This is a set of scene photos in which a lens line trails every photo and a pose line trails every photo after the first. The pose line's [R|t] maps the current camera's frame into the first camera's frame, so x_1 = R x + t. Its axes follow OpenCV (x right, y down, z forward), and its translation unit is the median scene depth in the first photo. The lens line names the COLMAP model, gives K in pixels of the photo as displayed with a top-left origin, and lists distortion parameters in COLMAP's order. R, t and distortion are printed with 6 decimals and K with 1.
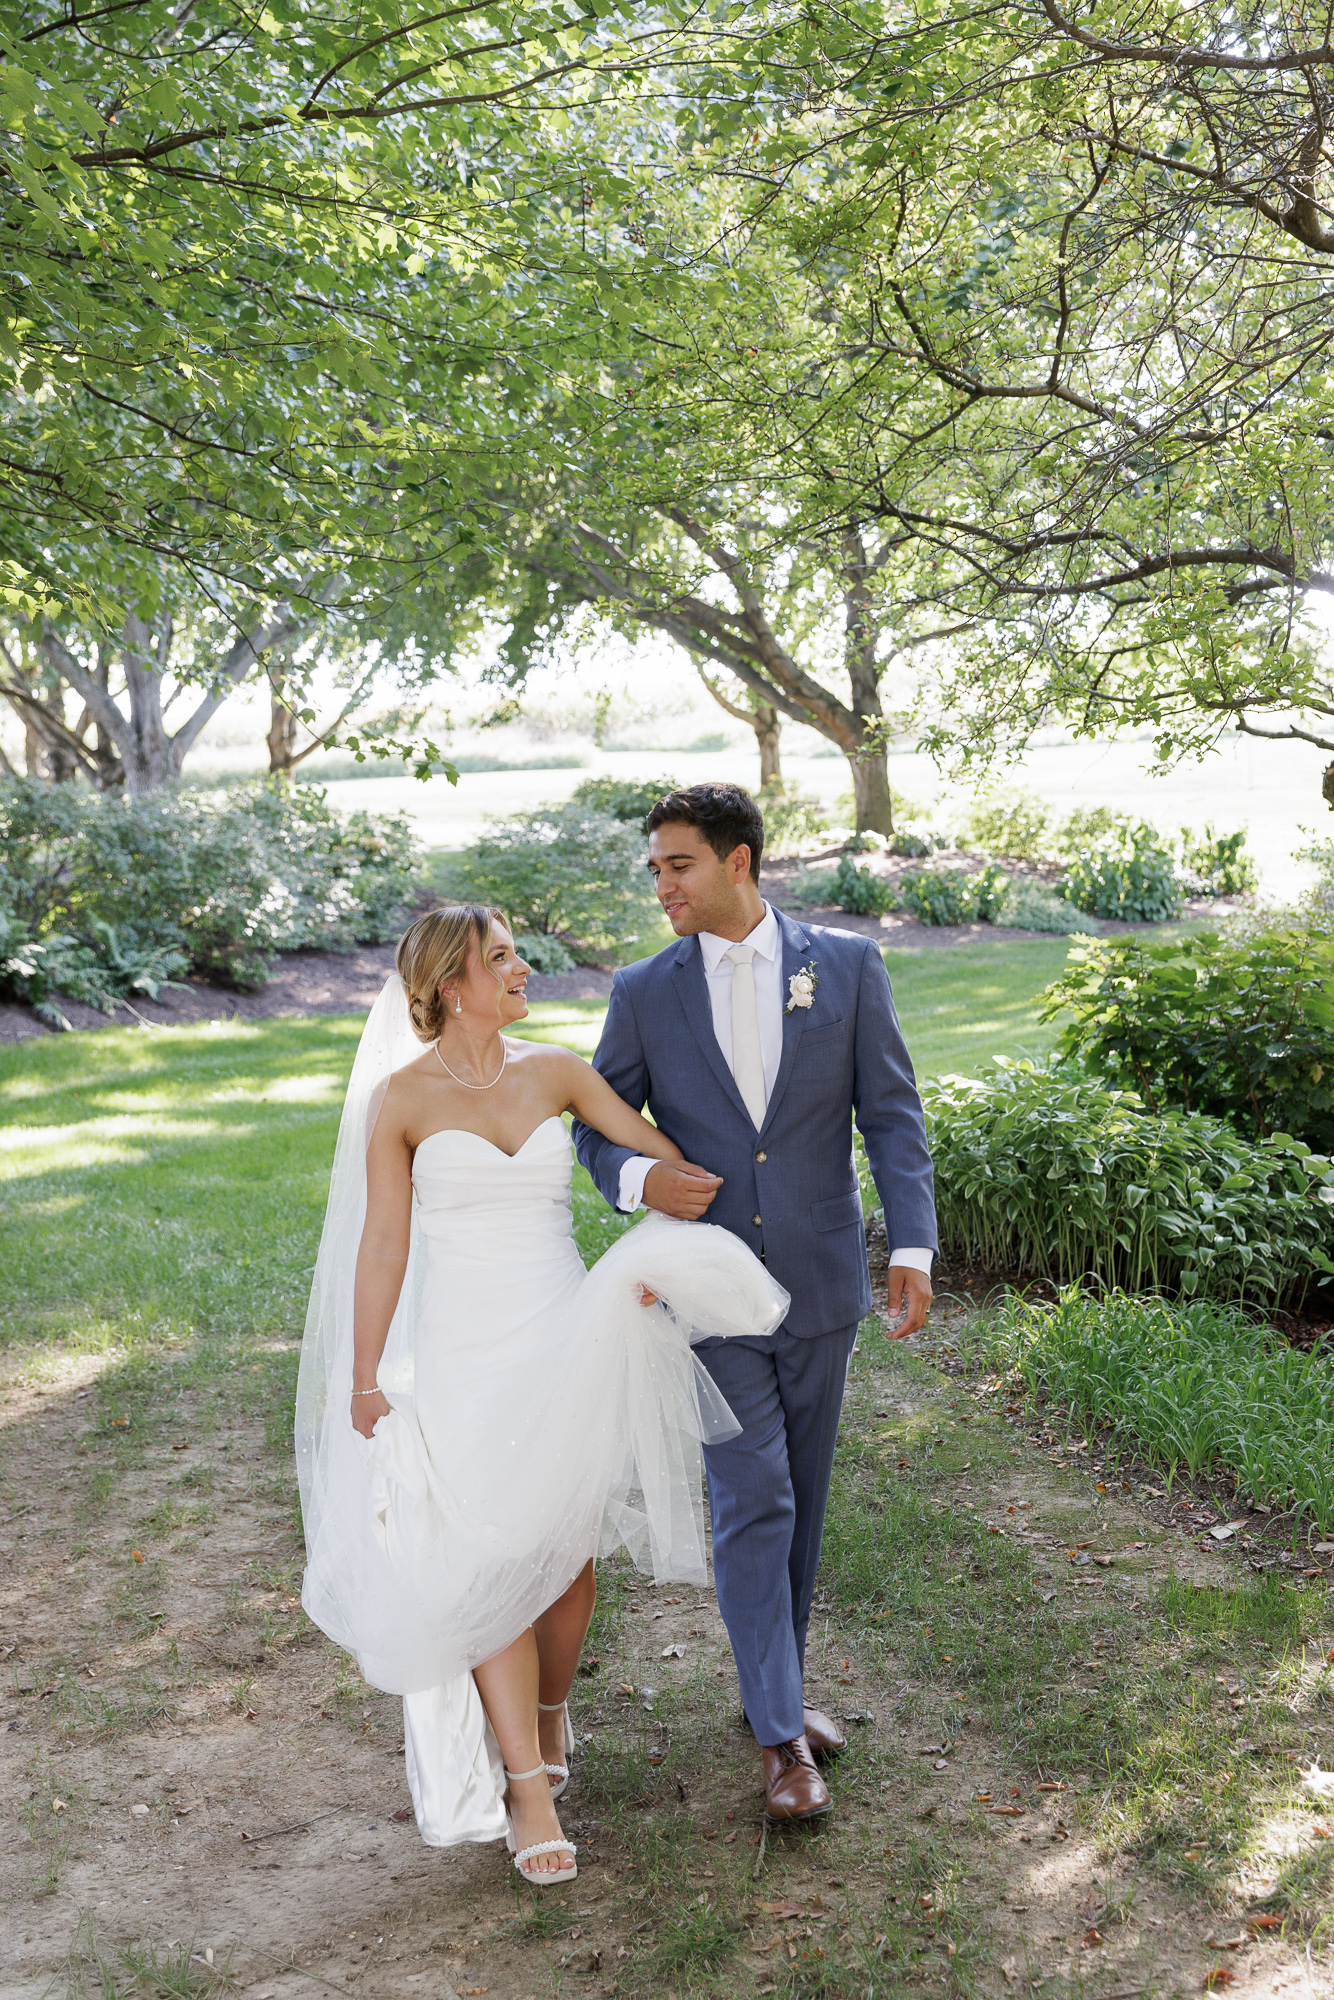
lens RADIAL K [[2388.8, 0, 667.0], [0, 2388.8, 1000.0], [0, 0, 1]] dist [-0.005708, -0.000422]
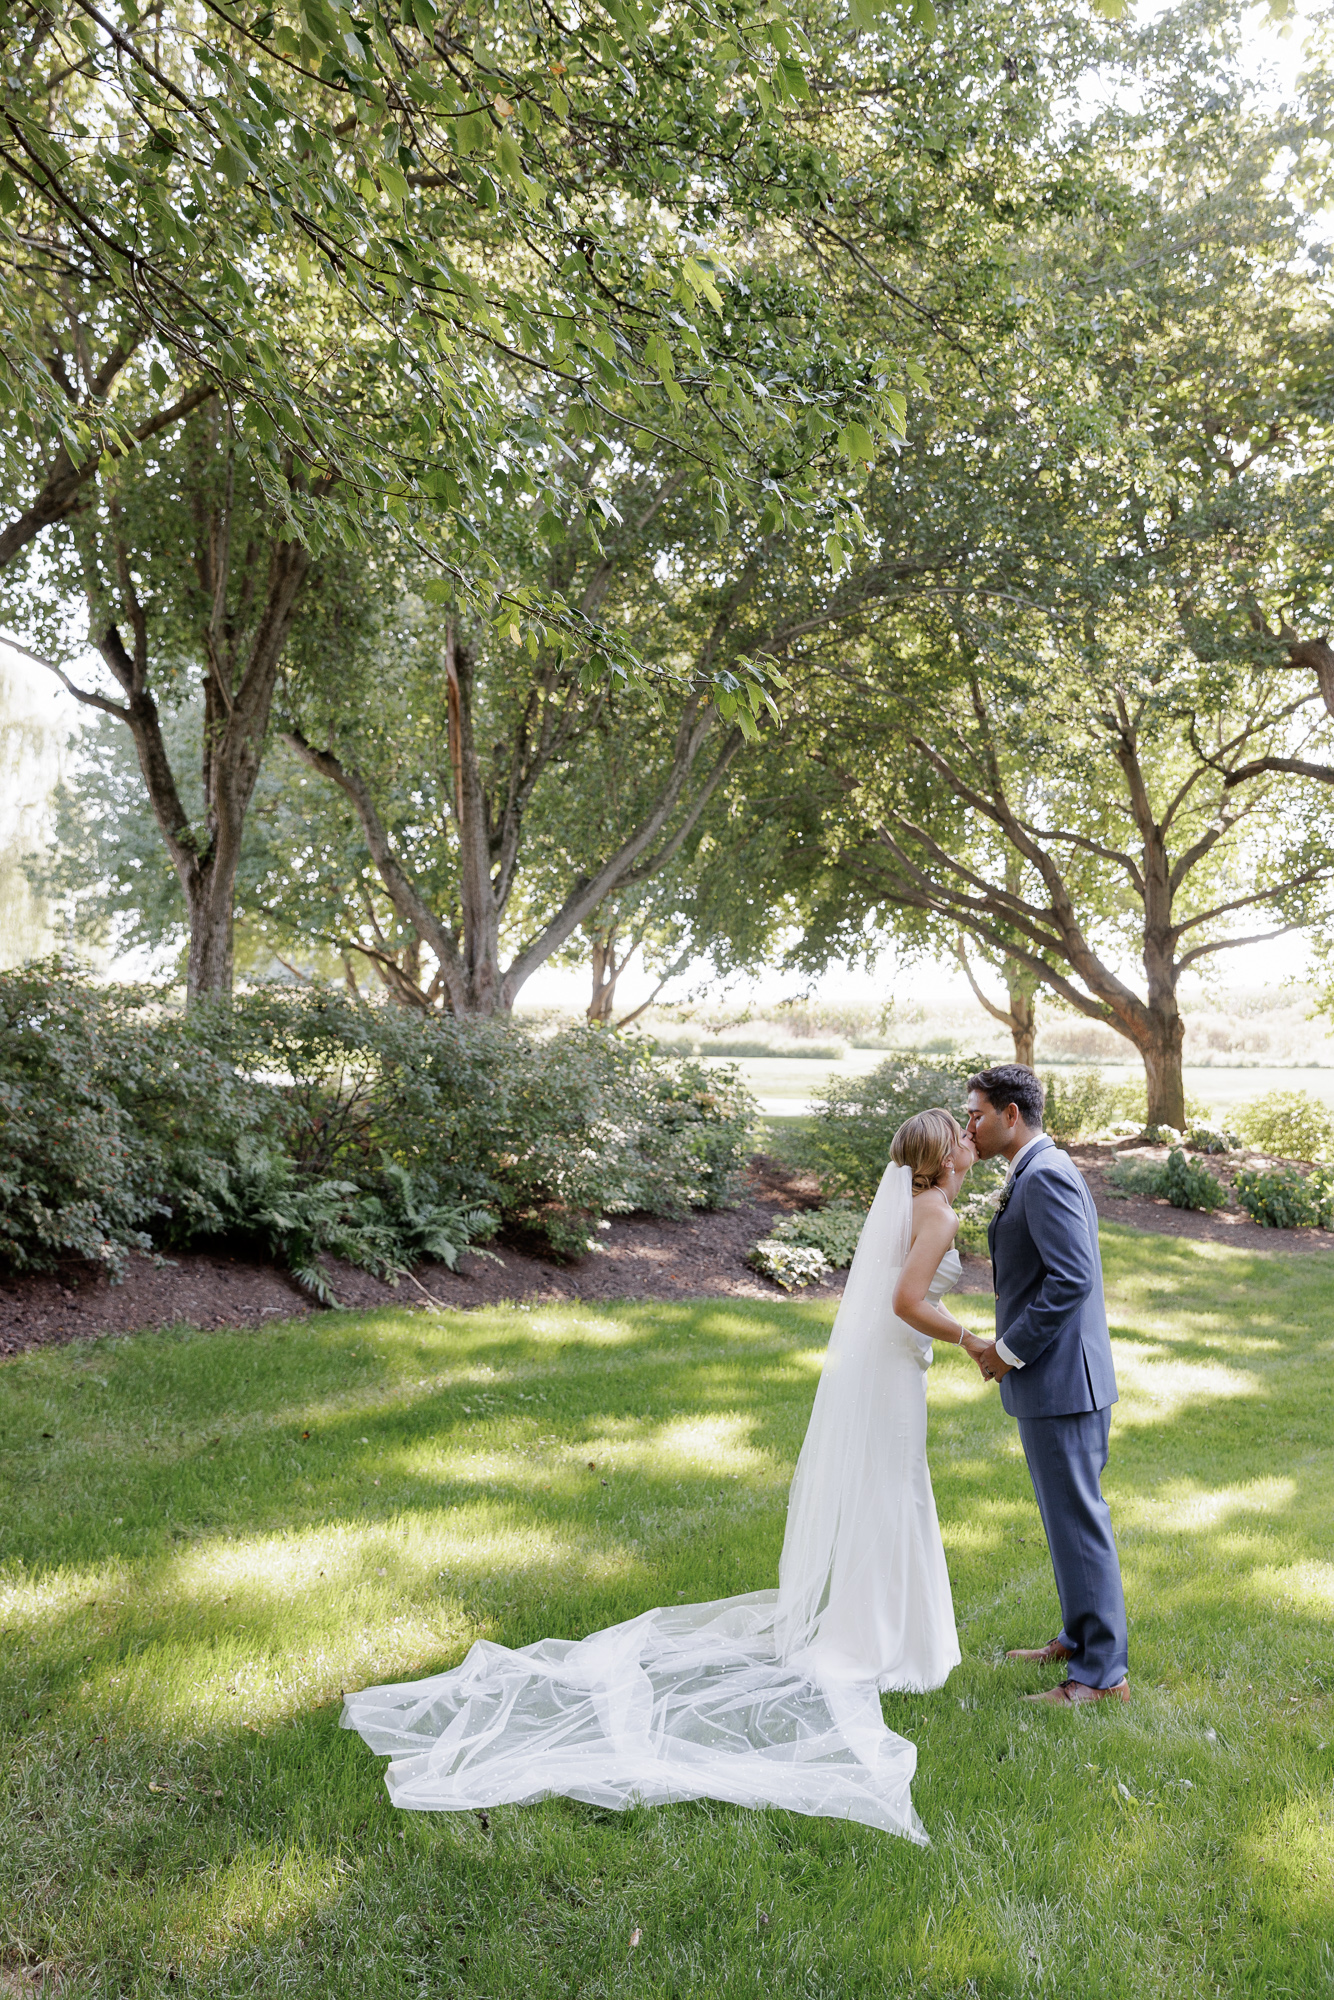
lens RADIAL K [[1902.1, 0, 667.0], [0, 1902.1, 1000.0], [0, 0, 1]] dist [0.001127, -0.000433]
pose [[0.990715, 0.062727, -0.120618, -0.051202], [-0.077563, 0.989430, -0.122524, -0.011469], [0.111658, 0.130742, 0.985109, 0.261733]]
